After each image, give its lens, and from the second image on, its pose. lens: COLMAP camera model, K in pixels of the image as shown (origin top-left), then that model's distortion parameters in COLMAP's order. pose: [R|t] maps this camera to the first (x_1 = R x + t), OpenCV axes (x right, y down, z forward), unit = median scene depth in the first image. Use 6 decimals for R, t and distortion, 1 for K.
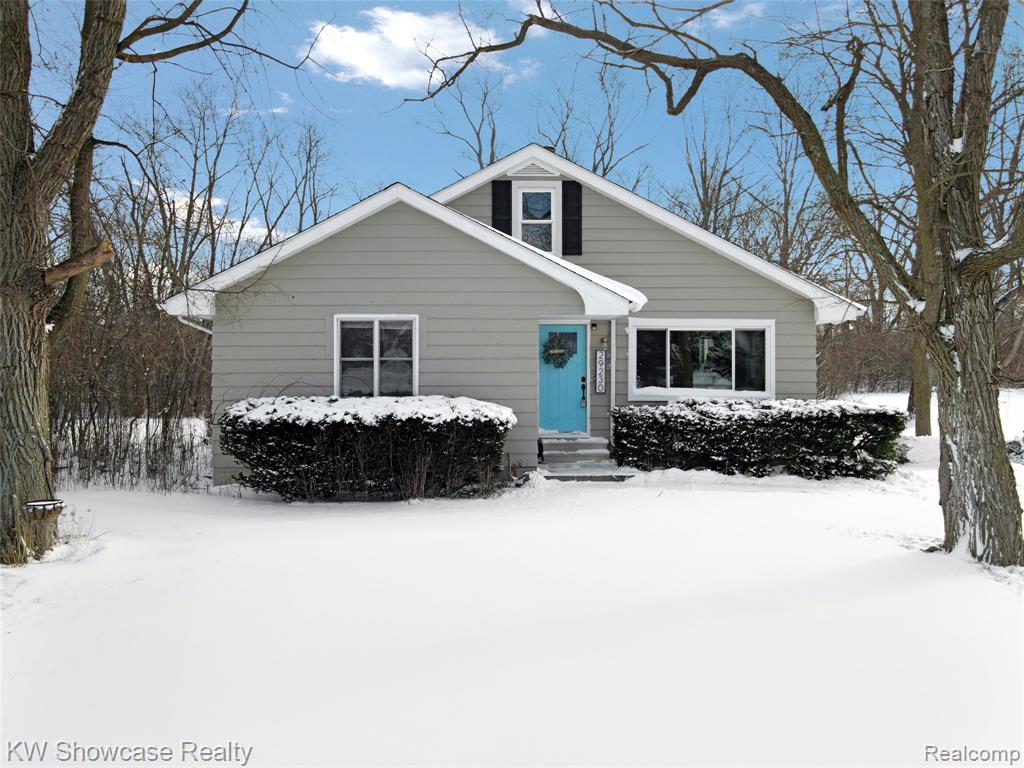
lens RADIAL K [[788.7, 0, 512.0], [0, 788.7, 384.0], [0, 0, 1]] dist [0.007969, 0.002855]
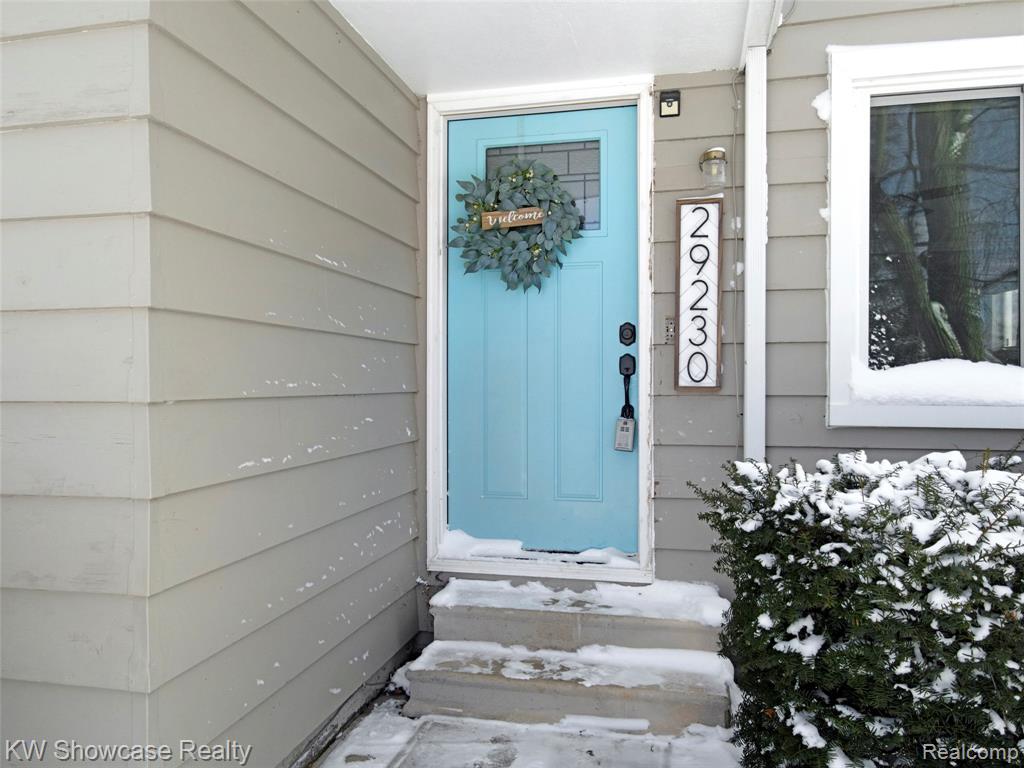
lens RADIAL K [[788.7, 0, 512.0], [0, 788.7, 384.0], [0, 0, 1]] dist [0.007969, 0.002855]
pose [[0.974033, 0.002581, -0.226392, 0.111723], [-0.010327, 0.999401, -0.033039, 0.017763], [0.226171, 0.034519, 0.973476, 0.768257]]
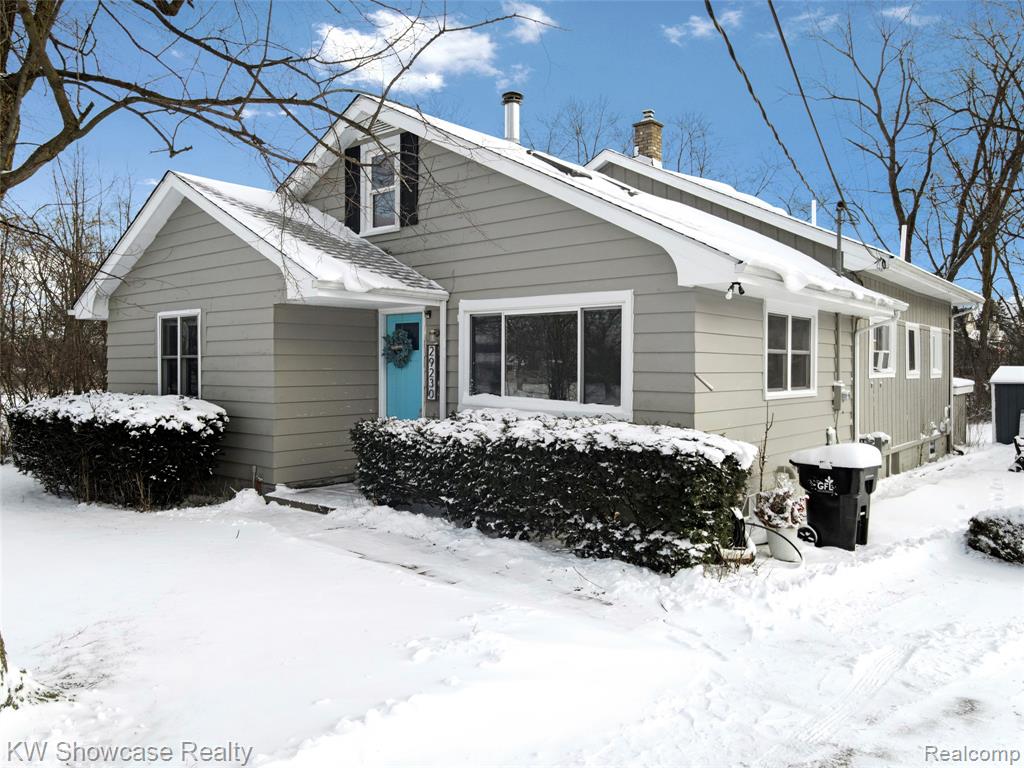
lens RADIAL K [[725.7, 0, 513.5], [0, 725.7, 407.1], [0, 0, 1]] dist [0.003037, 0.000062]
pose [[0.761551, 0.037495, -0.647019, 0.635411], [-0.023276, 0.999263, 0.030511, -0.005329], [0.647687, -0.008176, 0.761863, 0.508812]]
